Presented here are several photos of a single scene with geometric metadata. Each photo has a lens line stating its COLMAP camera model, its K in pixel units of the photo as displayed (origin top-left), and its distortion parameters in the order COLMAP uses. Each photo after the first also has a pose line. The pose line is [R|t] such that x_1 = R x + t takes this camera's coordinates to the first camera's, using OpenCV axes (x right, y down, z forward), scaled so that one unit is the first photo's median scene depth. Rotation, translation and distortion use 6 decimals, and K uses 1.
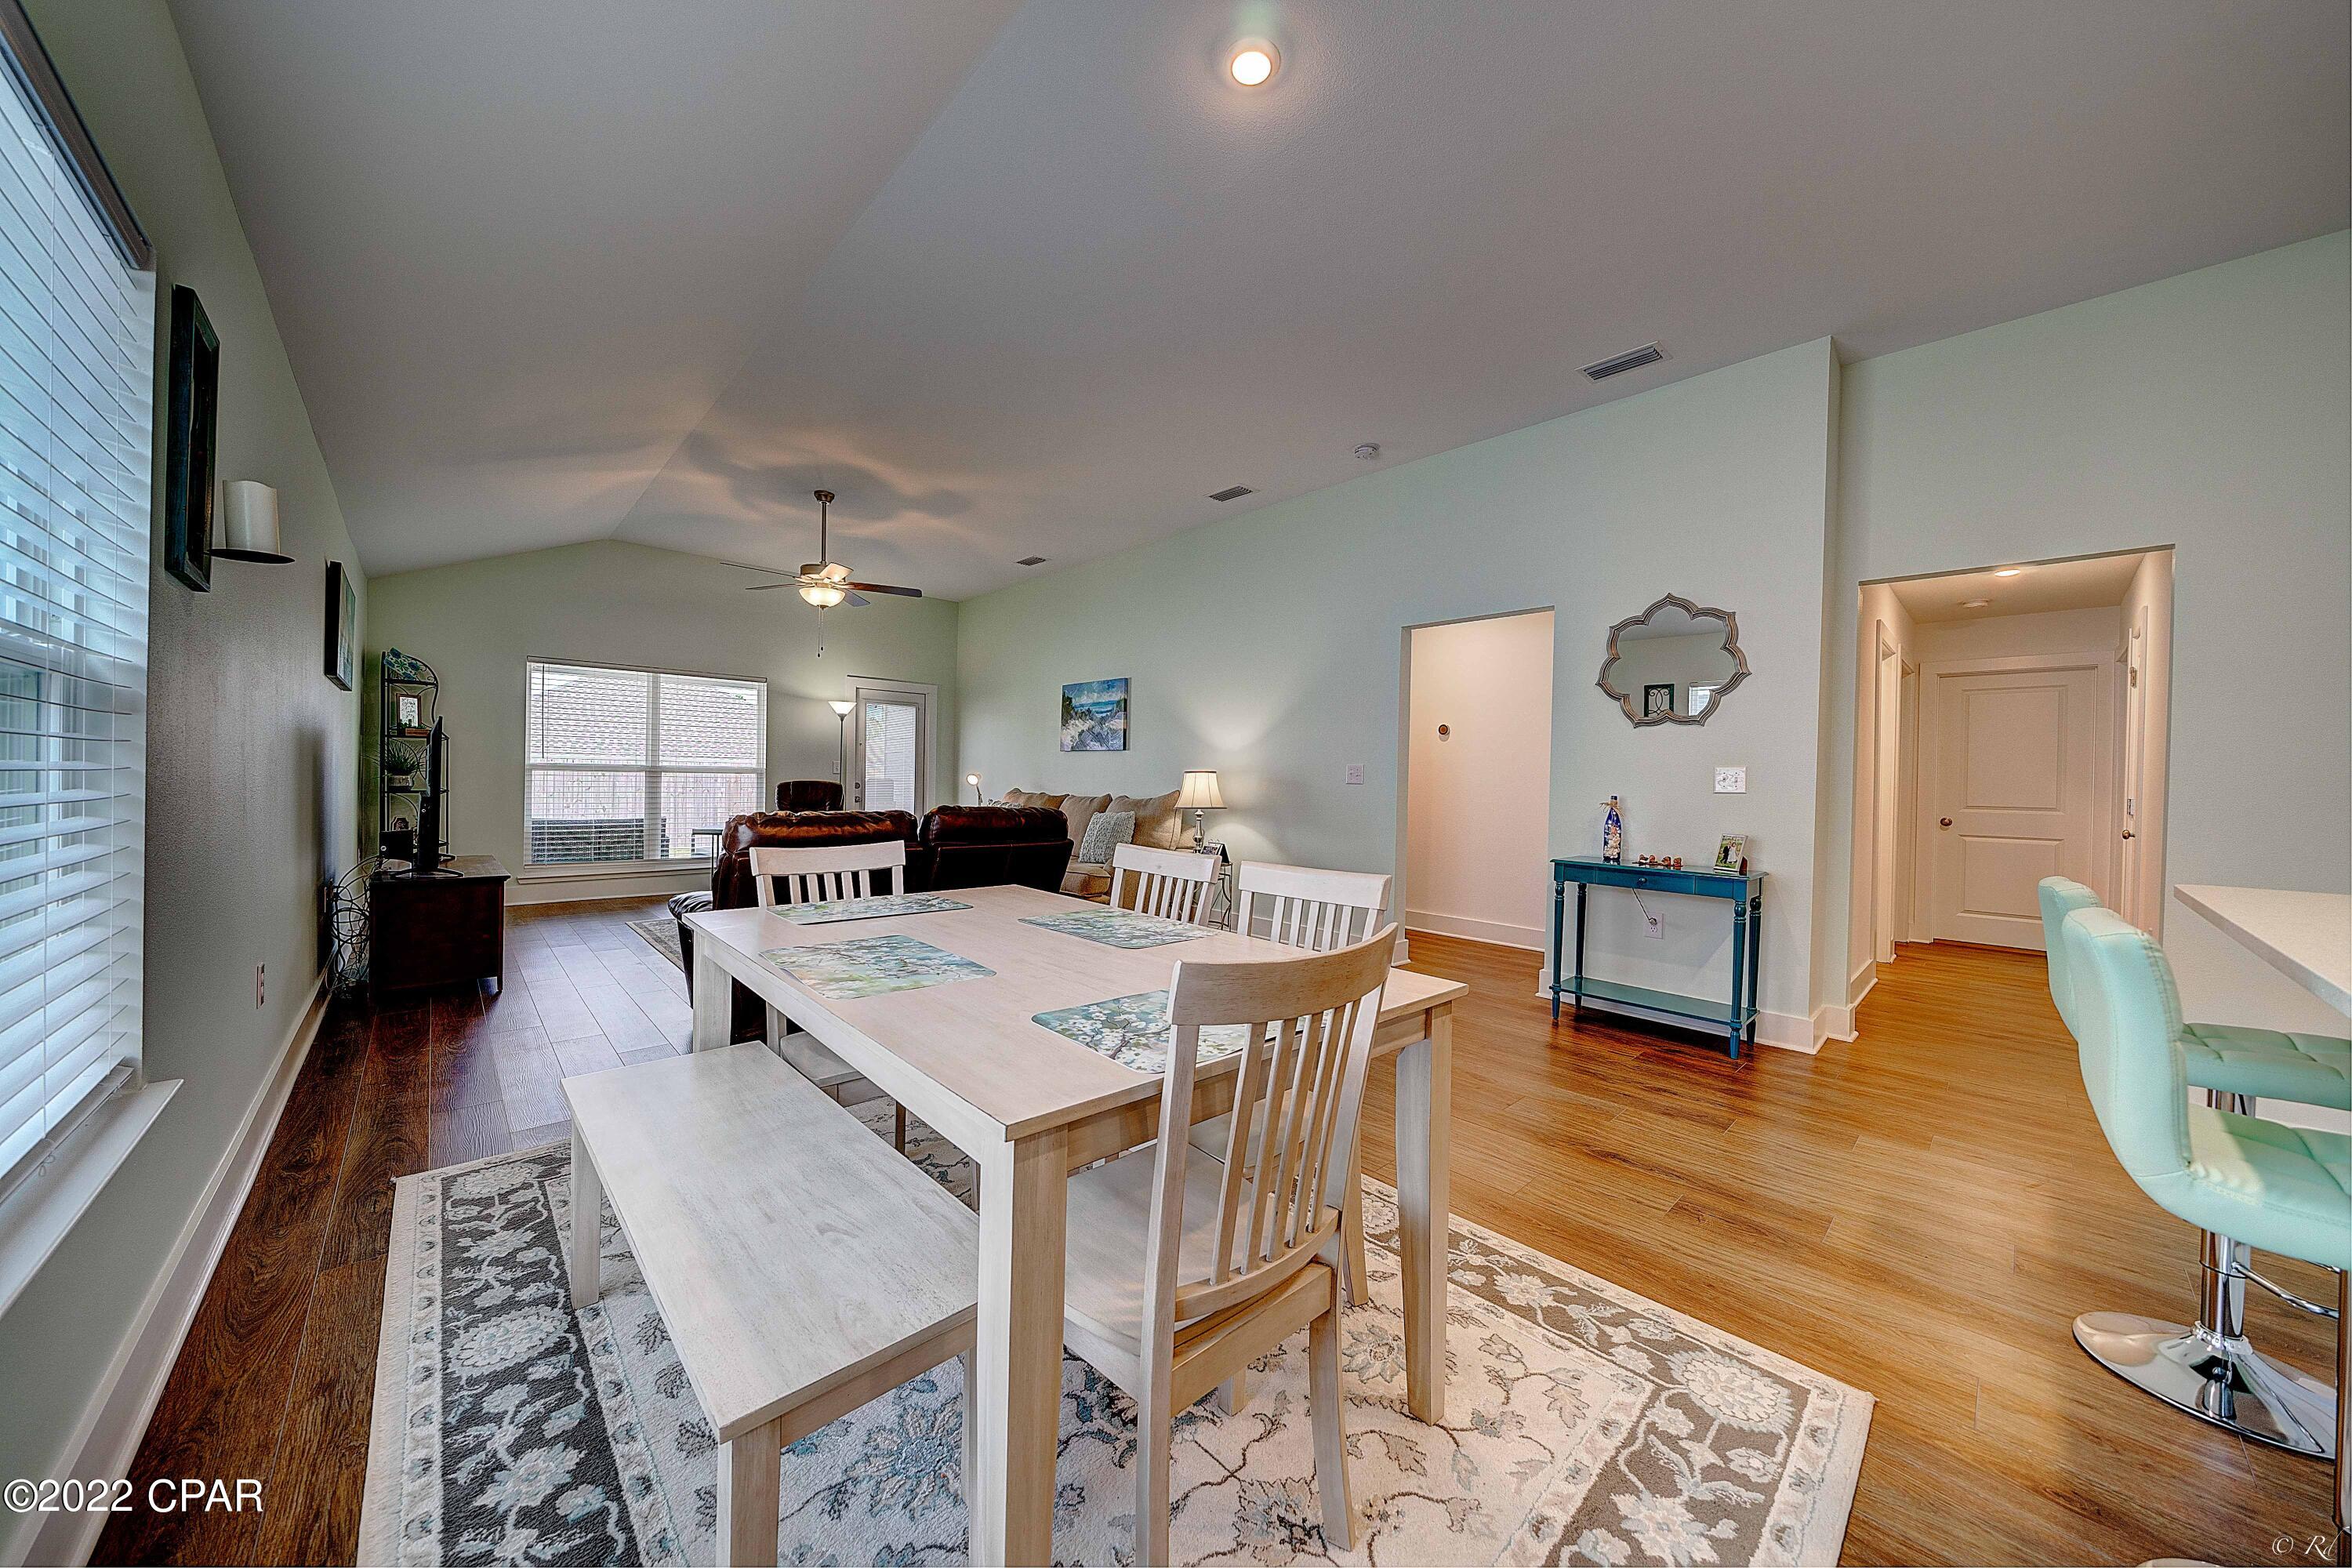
lens RADIAL K [[802.3, 0, 1176.0], [0, 802.3, 784.0], [0, 0, 1]] dist [-0.006402, 0.000041]
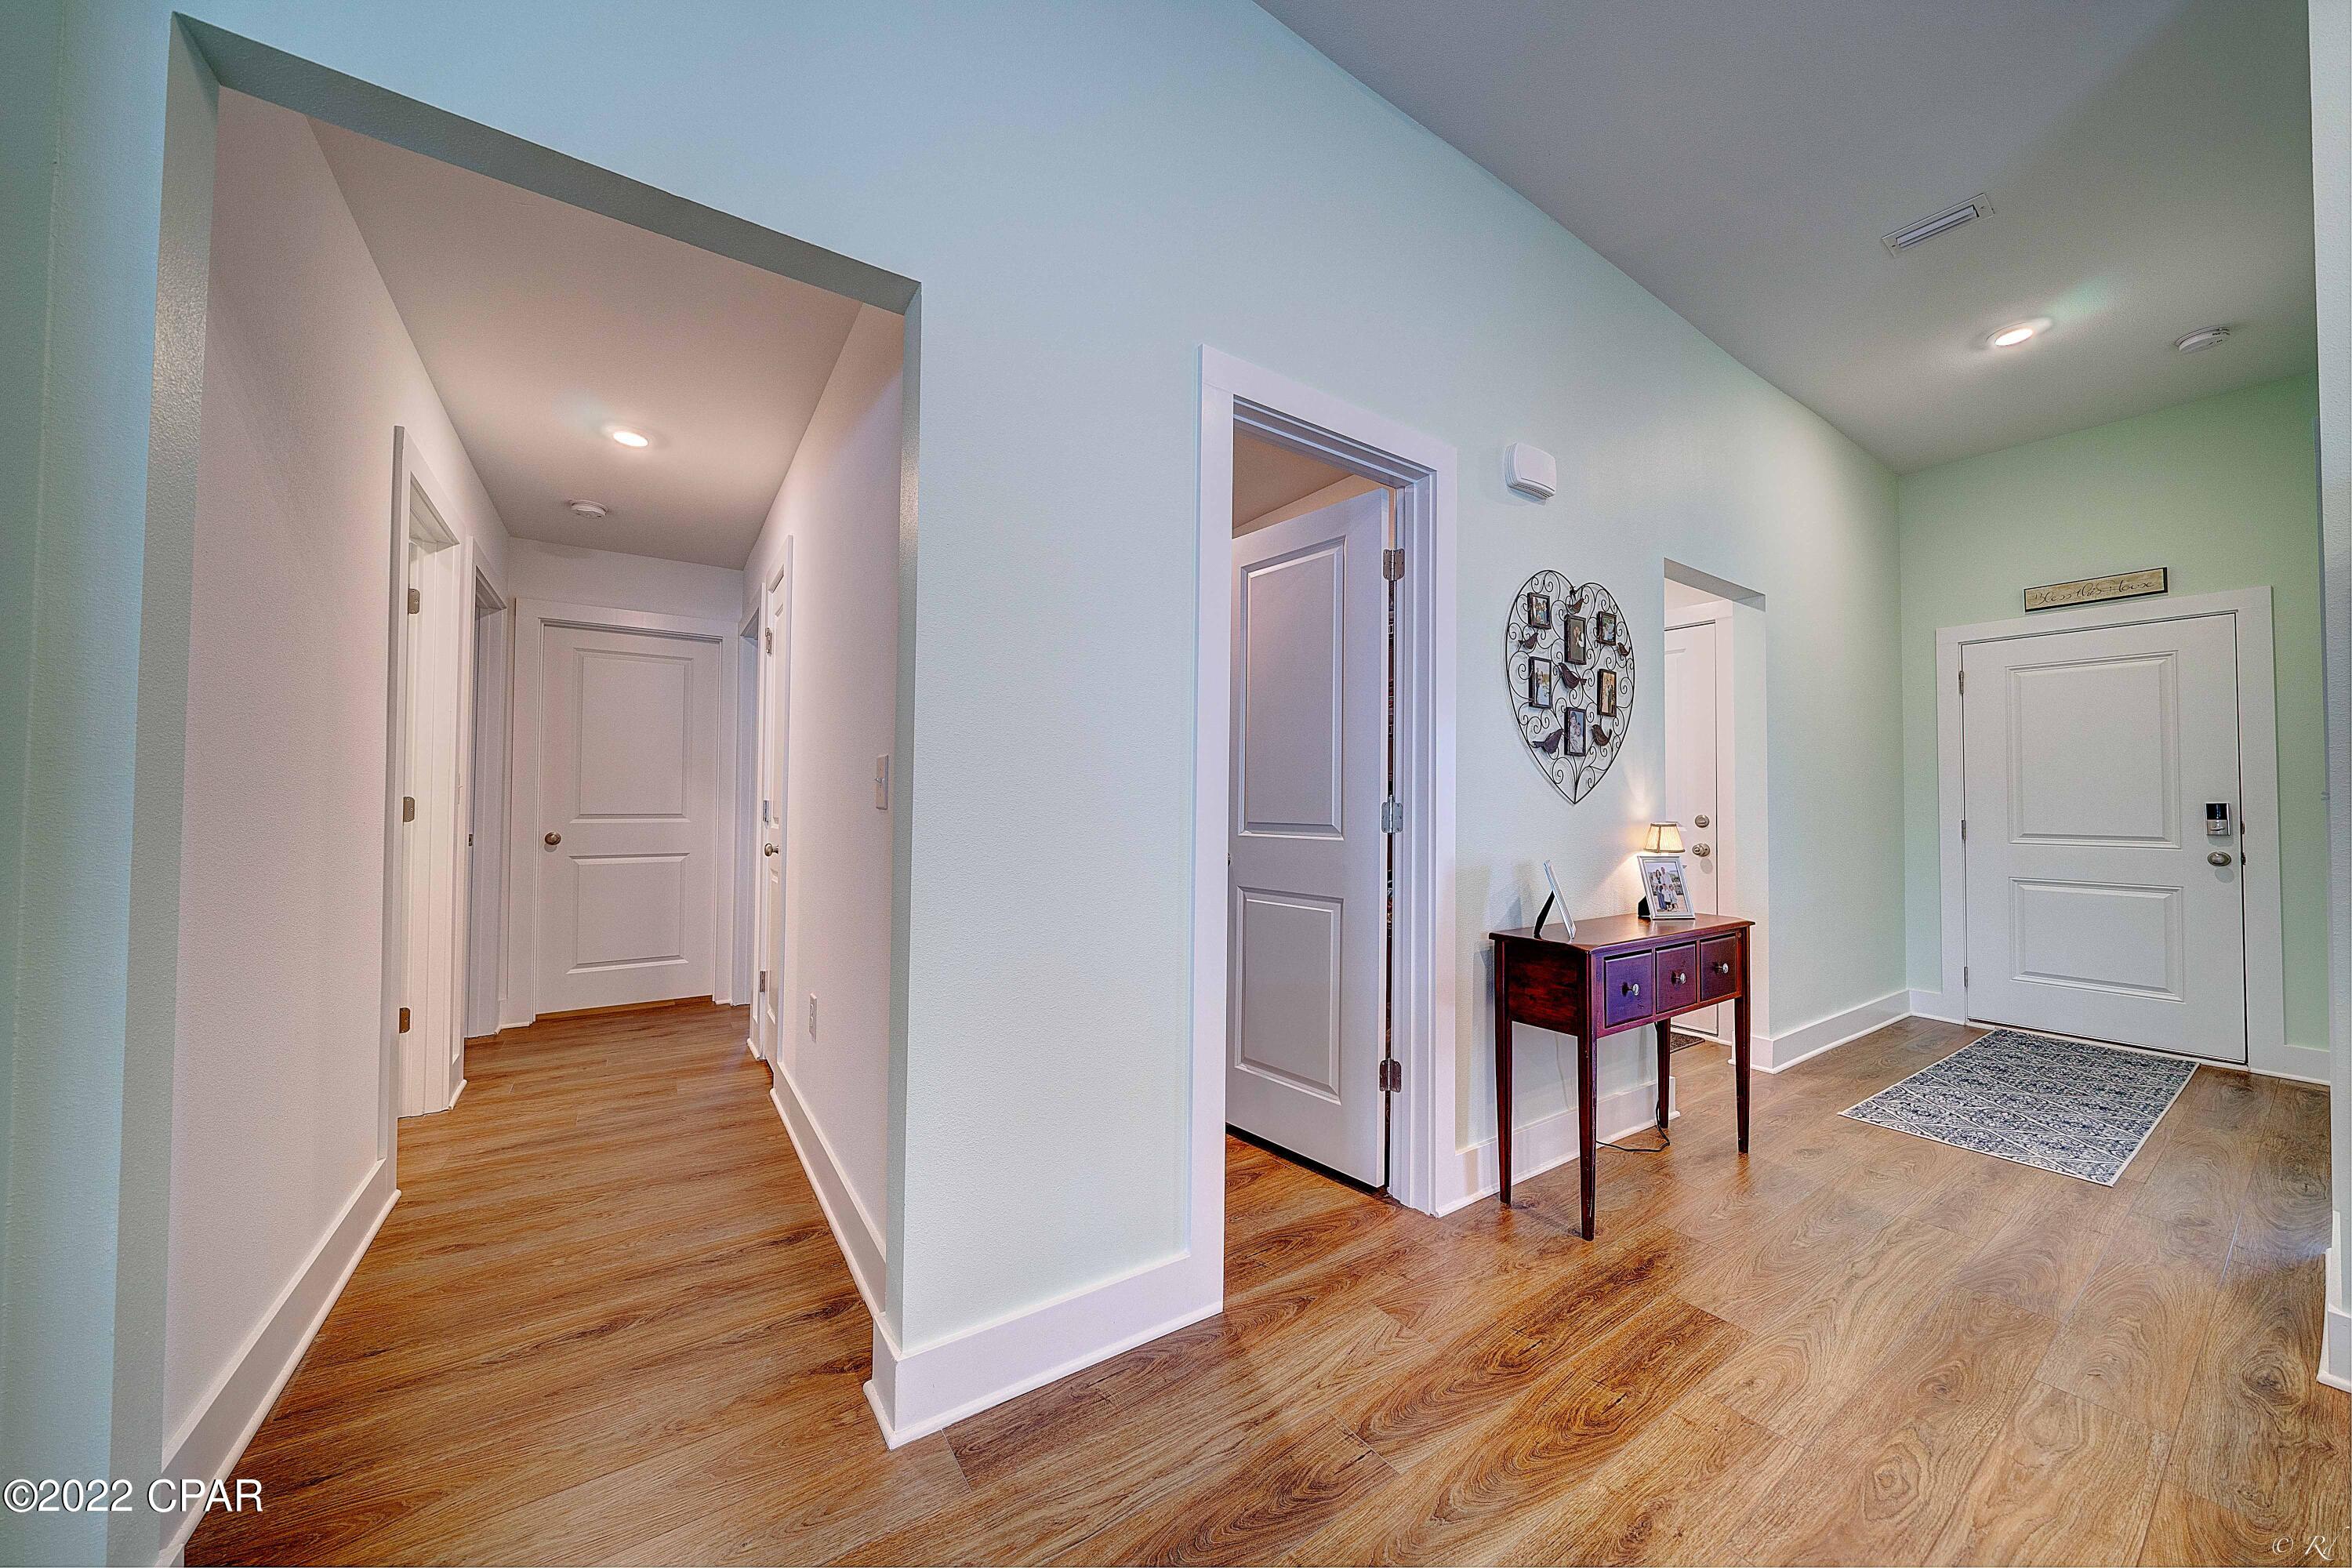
lens RADIAL K [[802.3, 0, 1176.0], [0, 802.3, 784.0], [0, 0, 1]] dist [-0.006402, 0.000041]
pose [[0.160662, 0.005341, 0.986995, 0.673848], [-0.000822, 0.999986, -0.005277, 0.008101], [-0.987009, 0.000037, 0.160664, 0.649074]]
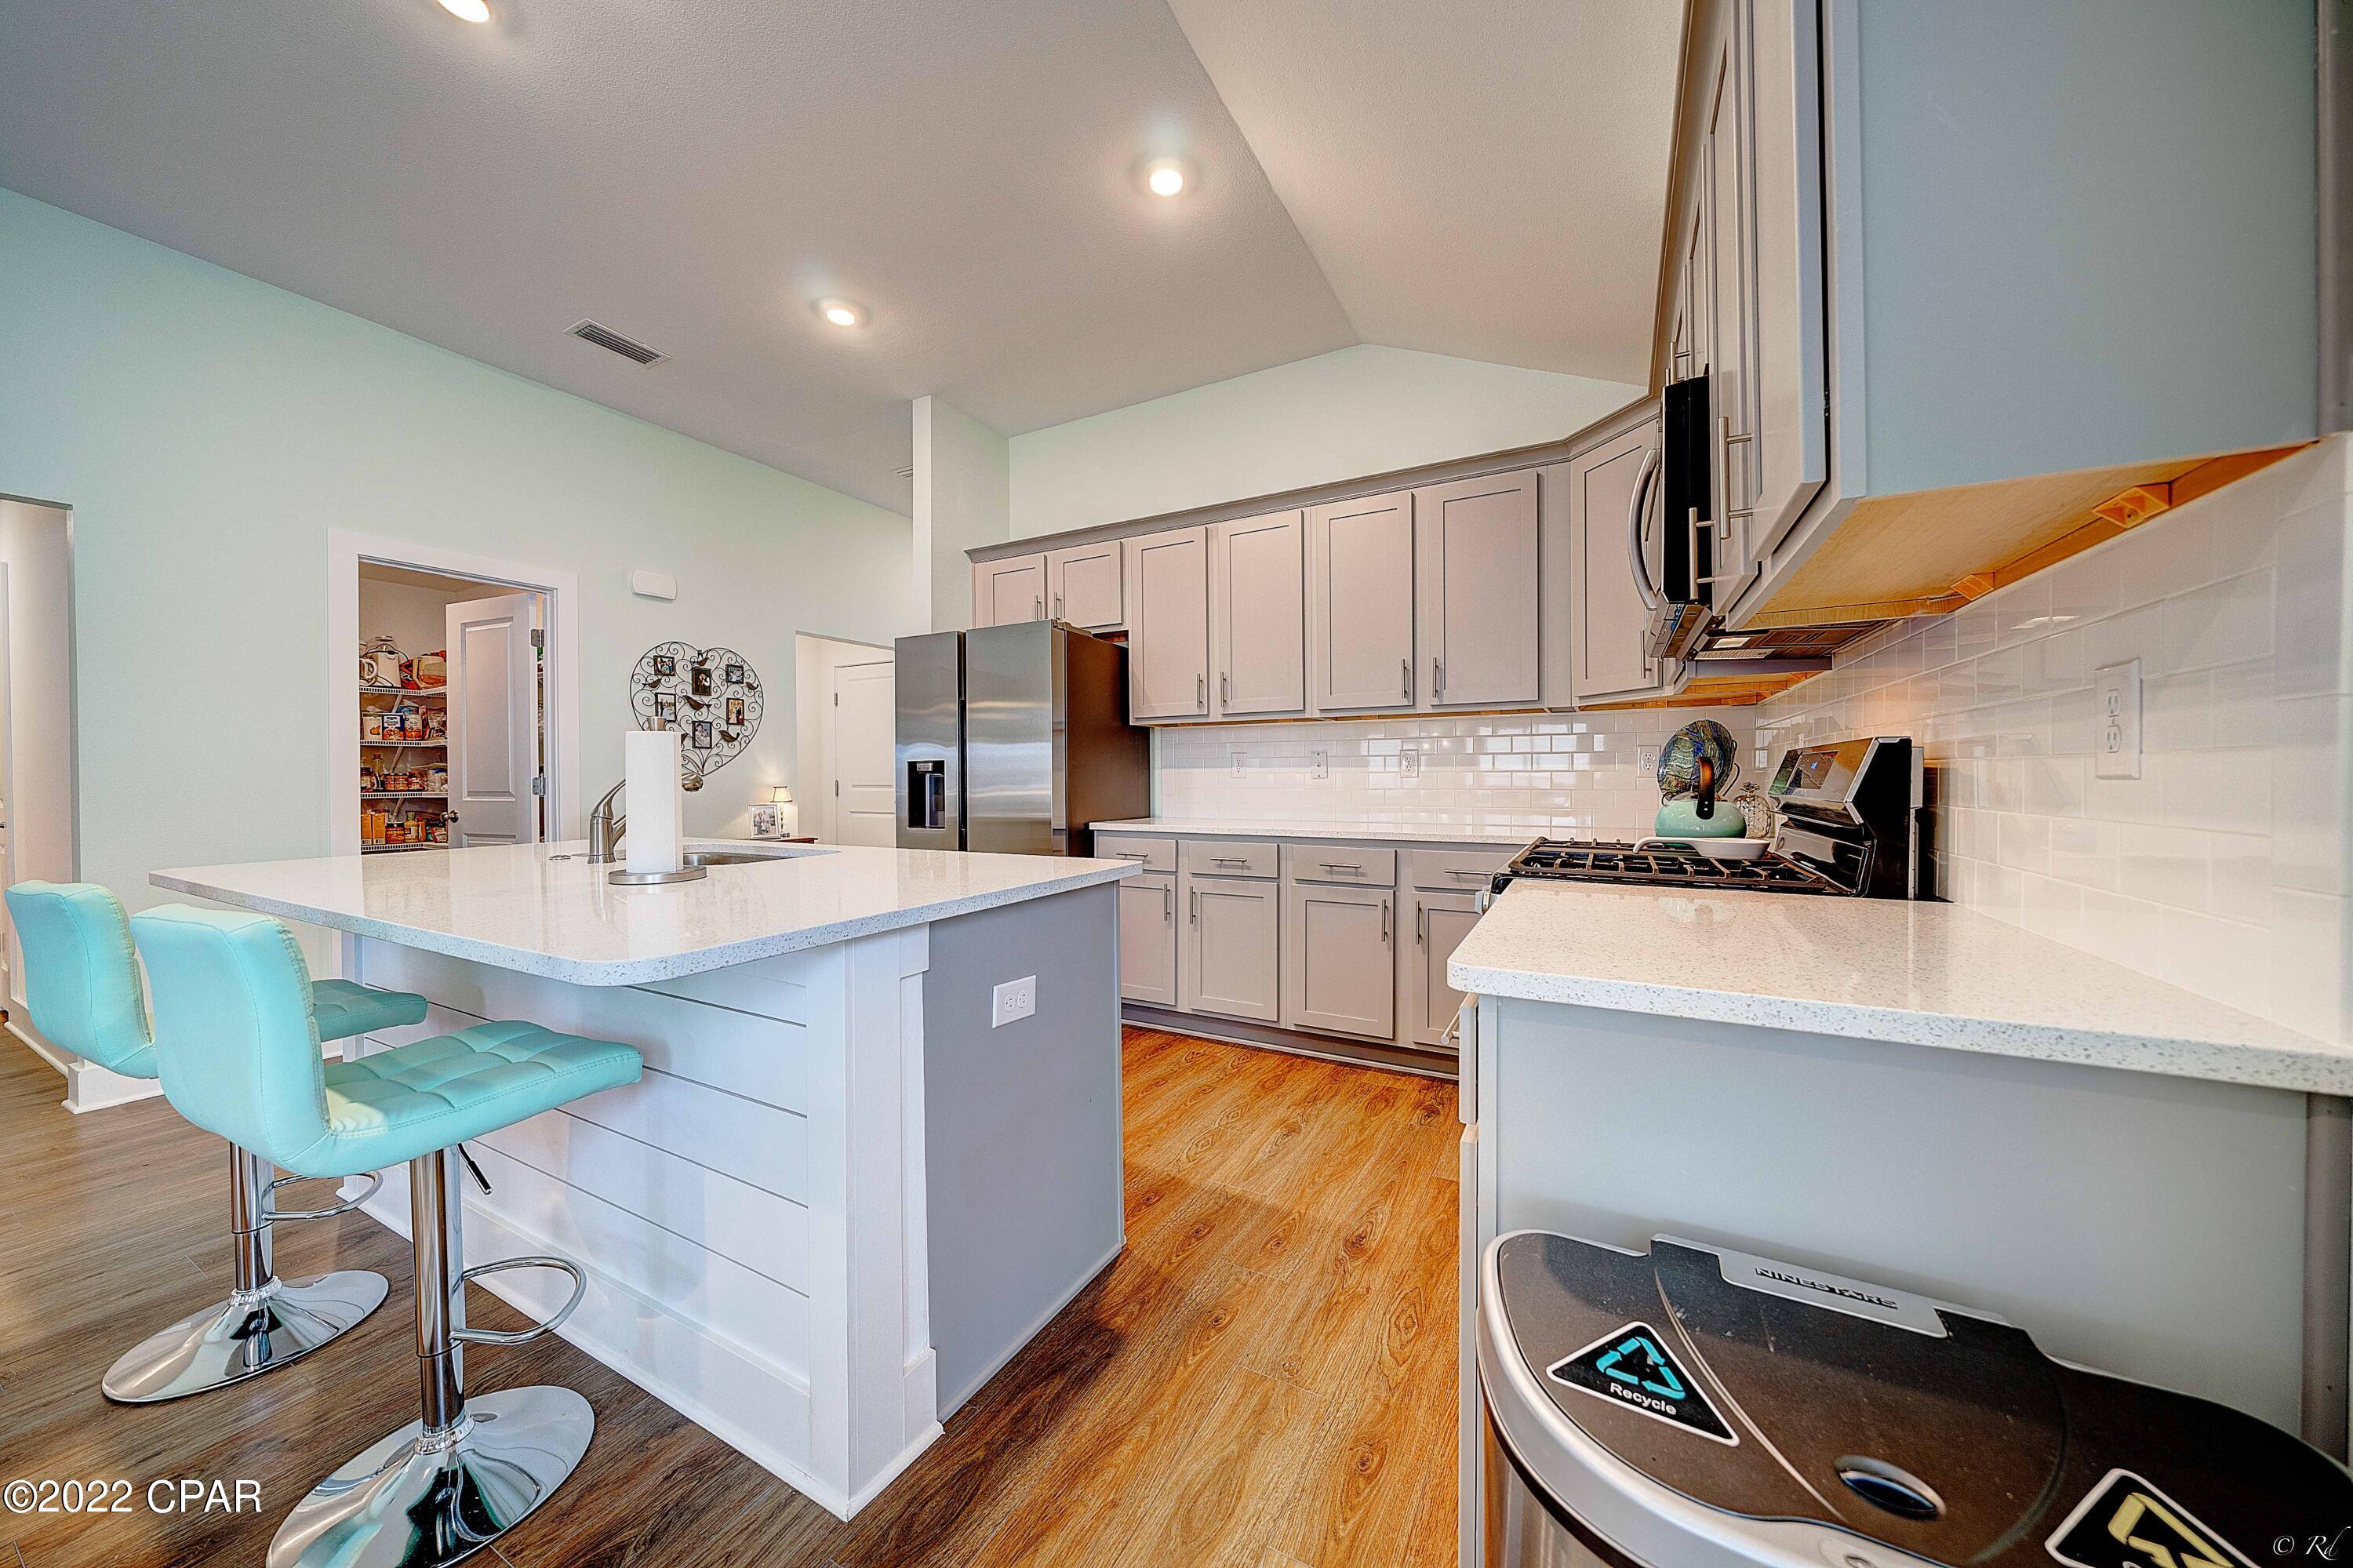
lens RADIAL K [[802.6, 0, 1176.5], [0, 802.6, 784.0], [0, 0, 1]] dist [-0.006402, 0.000041]
pose [[-0.316085, -0.028712, 0.948296, -0.025150], [0.006458, 0.999454, 0.032414, -0.002235], [-0.948709, 0.016370, -0.315727, 0.068056]]
